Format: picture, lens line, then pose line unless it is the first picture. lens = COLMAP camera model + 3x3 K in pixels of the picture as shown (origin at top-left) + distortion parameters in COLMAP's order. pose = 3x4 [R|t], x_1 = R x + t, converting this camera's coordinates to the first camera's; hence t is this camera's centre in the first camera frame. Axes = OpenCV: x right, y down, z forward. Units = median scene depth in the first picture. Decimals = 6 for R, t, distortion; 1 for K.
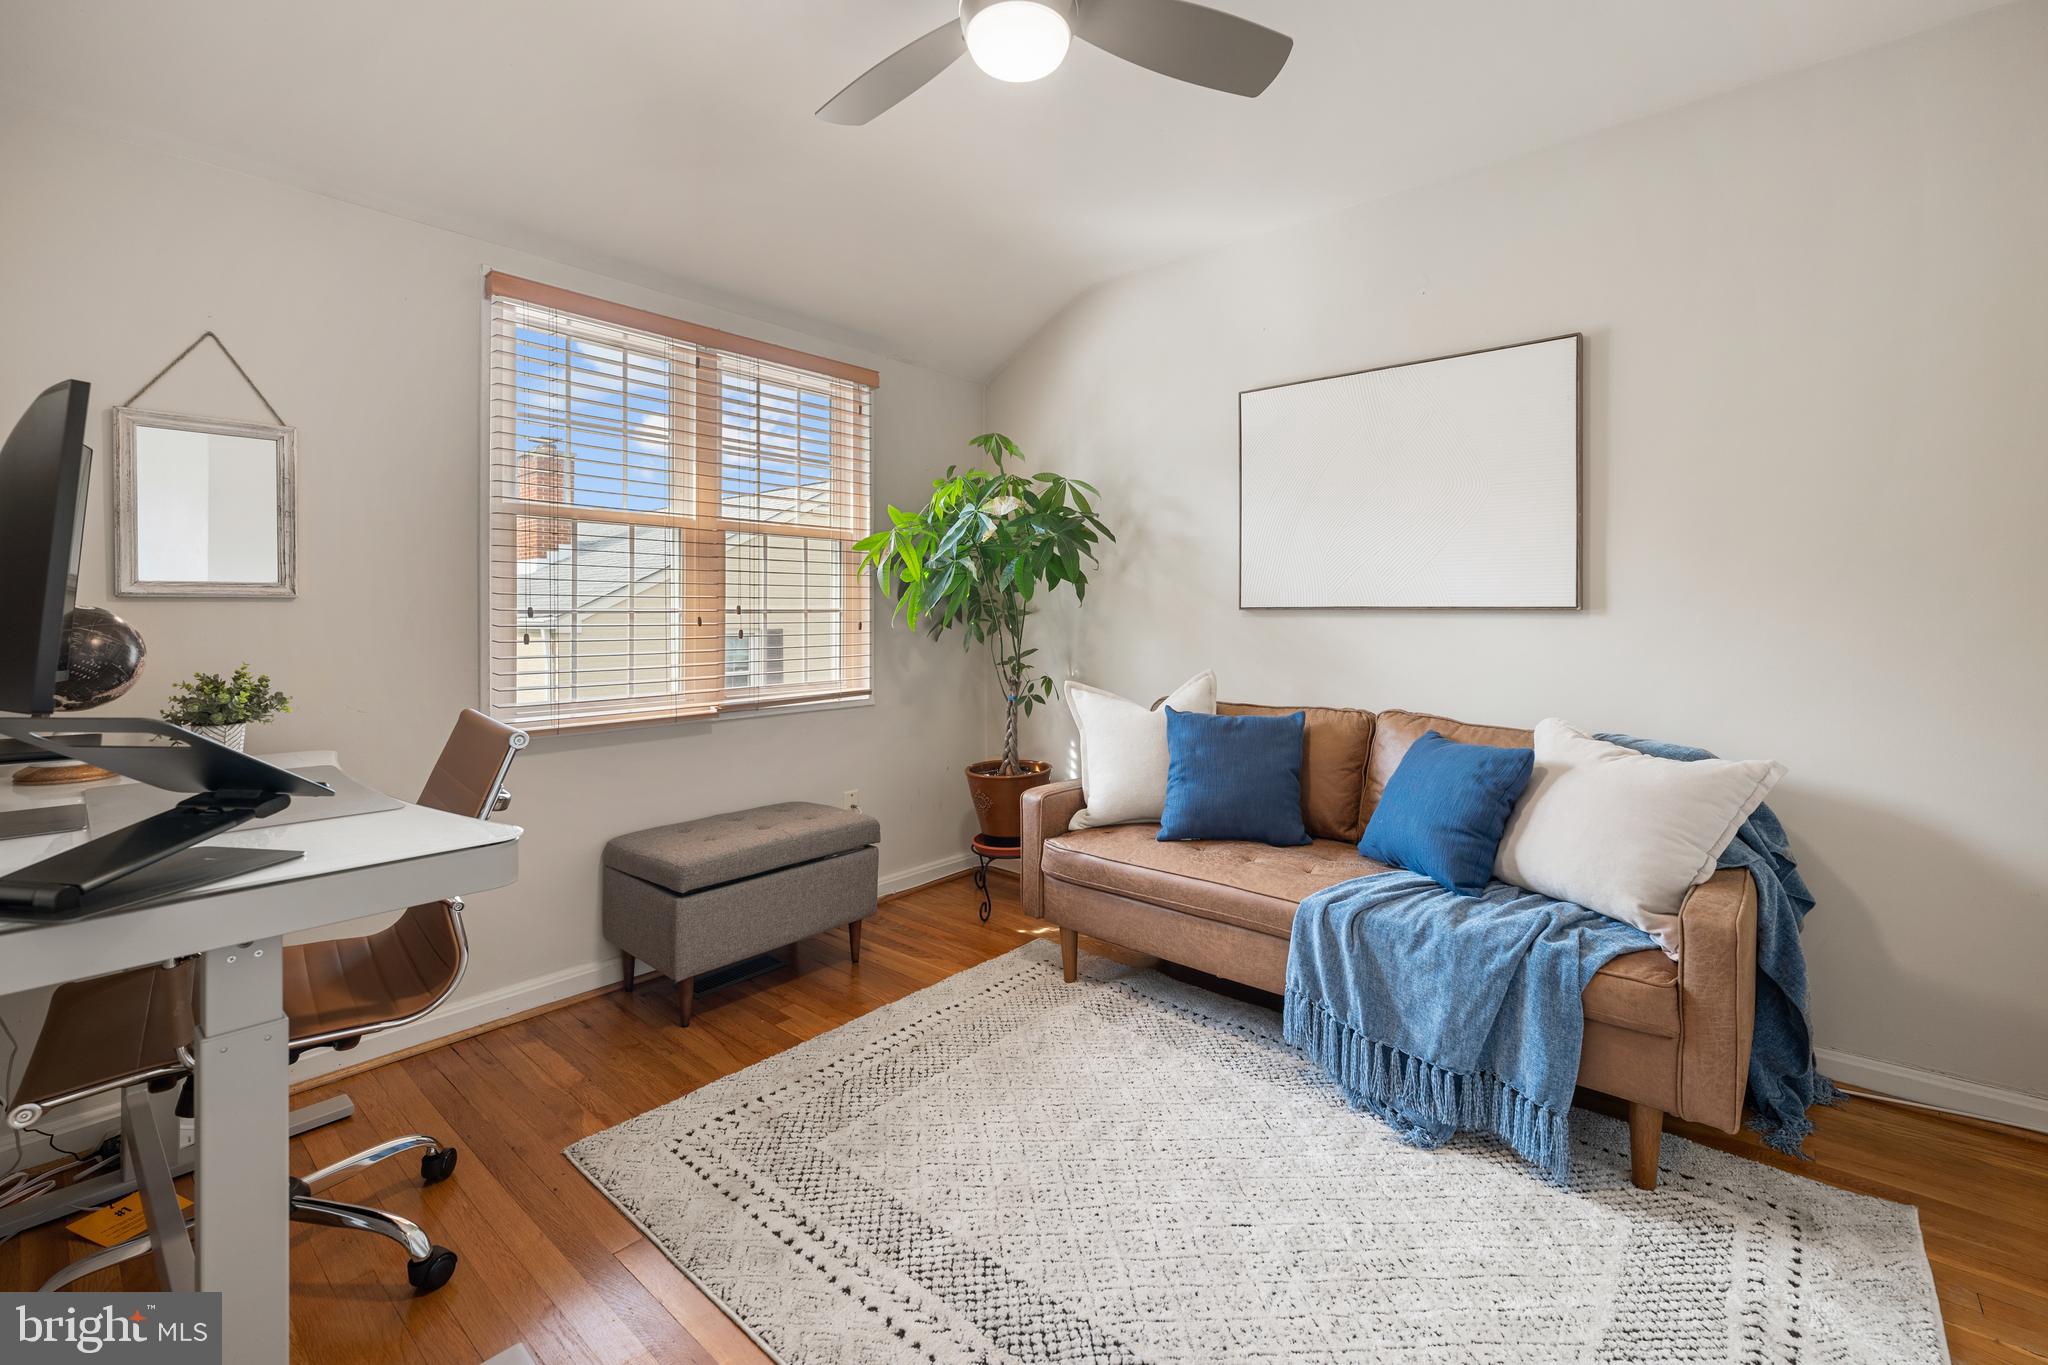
lens RADIAL K [[862.9, 0, 1040.4], [0, 862.9, 610.3], [0, 0, 1]] dist [0.000158, -0.000478]
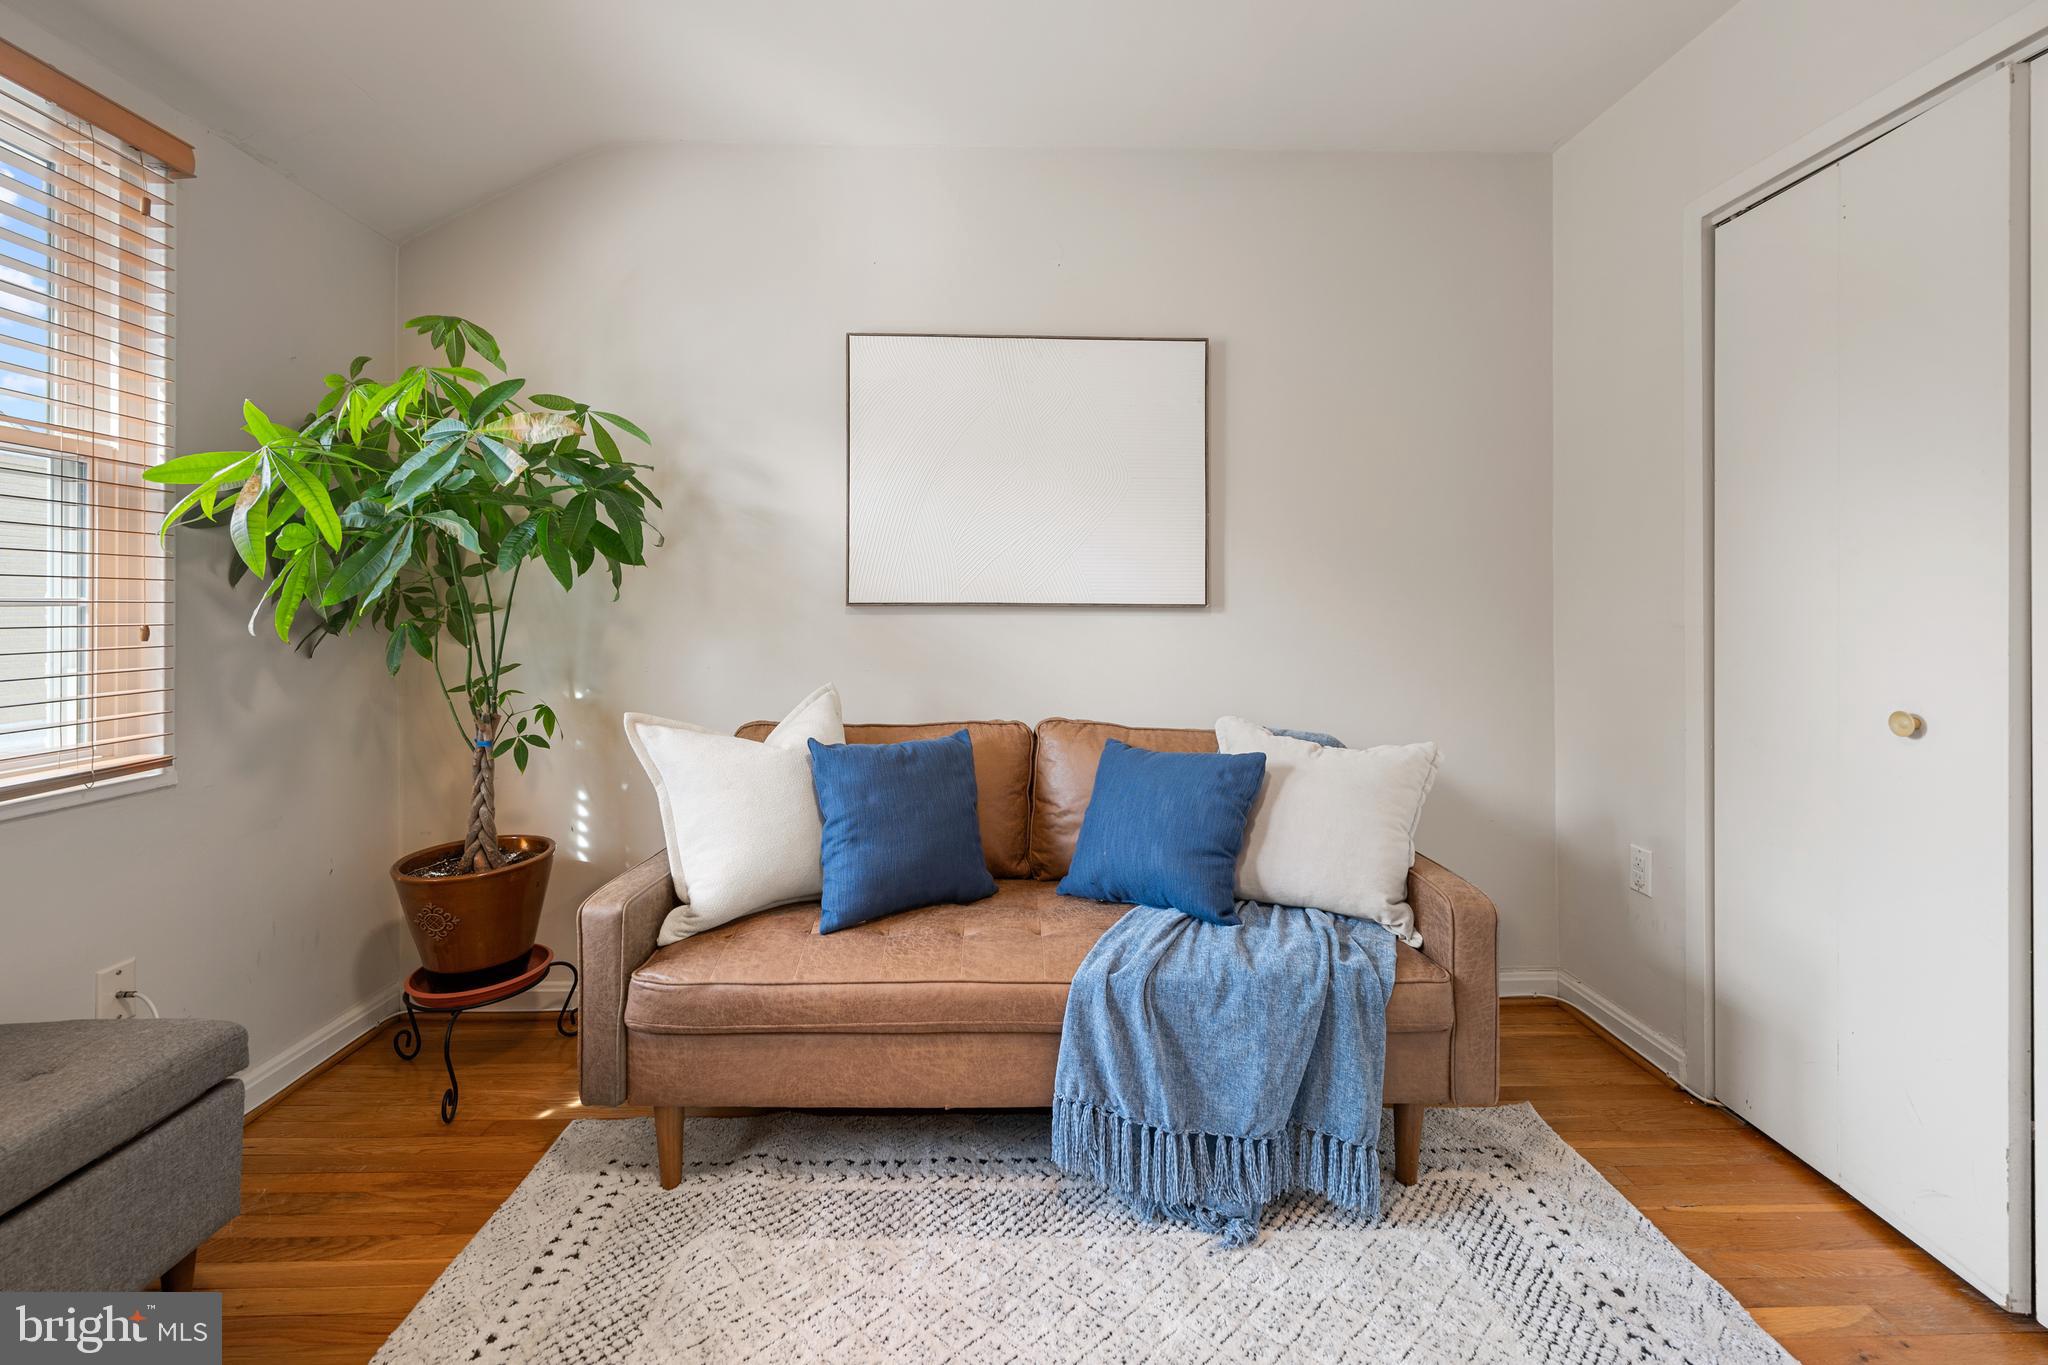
lens RADIAL K [[827.9, 0, 1016.2], [0, 827.9, 609.1], [0, 0, 1]] dist [-0.001348, 0.000398]
pose [[0.750904, 0.002852, 0.660405, -0.193322], [-0.004156, 0.999991, 0.000407, 0.001965], [-0.660398, -0.003050, 0.750910, 0.398421]]
